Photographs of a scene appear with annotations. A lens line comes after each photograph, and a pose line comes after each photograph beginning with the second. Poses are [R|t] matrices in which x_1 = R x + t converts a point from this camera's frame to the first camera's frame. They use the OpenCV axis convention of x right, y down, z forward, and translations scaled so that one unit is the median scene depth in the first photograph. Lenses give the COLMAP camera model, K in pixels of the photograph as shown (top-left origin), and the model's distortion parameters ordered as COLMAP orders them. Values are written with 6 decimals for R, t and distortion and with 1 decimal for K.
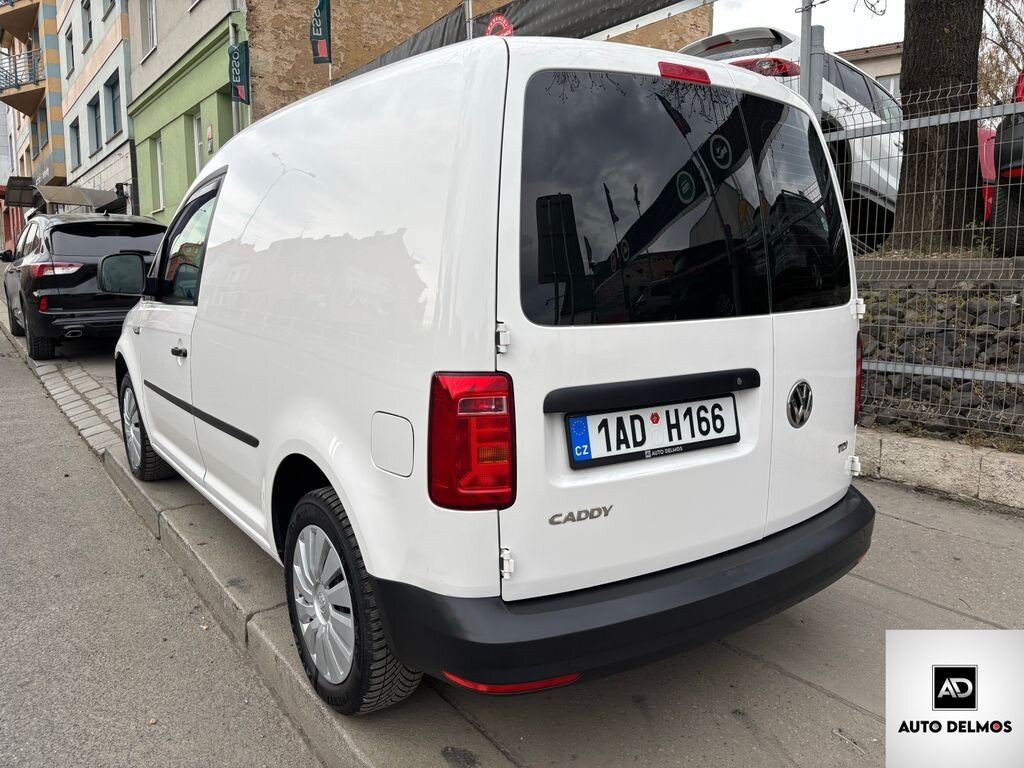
lens RADIAL K [[771.3, 0, 518.7], [0, 771.3, 384.6], [0, 0, 1]] dist [0.056987, -0.051483]
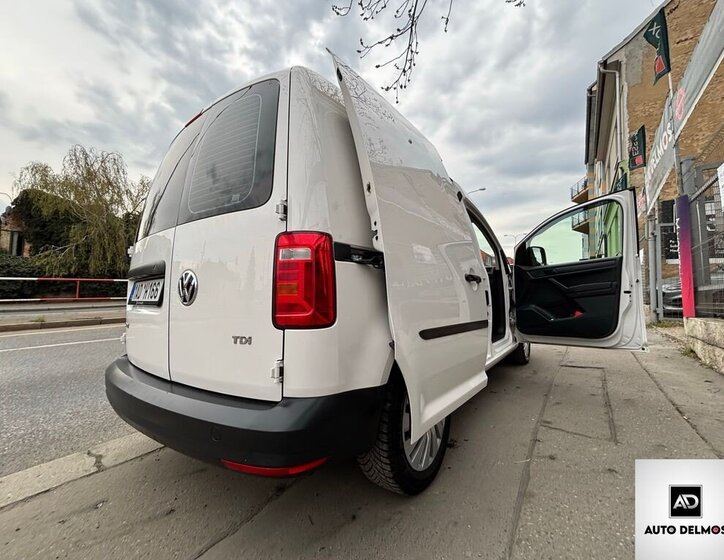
lens RADIAL K [[300.4, 0, 362.0], [0, 300.4, 280.0], [0, 0, 1]] dist [0.001827, 0.000144]
pose [[0.290412, -0.056031, -0.955260, 1.047309], [-0.141203, 0.984846, -0.100694, 0.024167], [0.946426, 0.164128, 0.278099, 1.266081]]
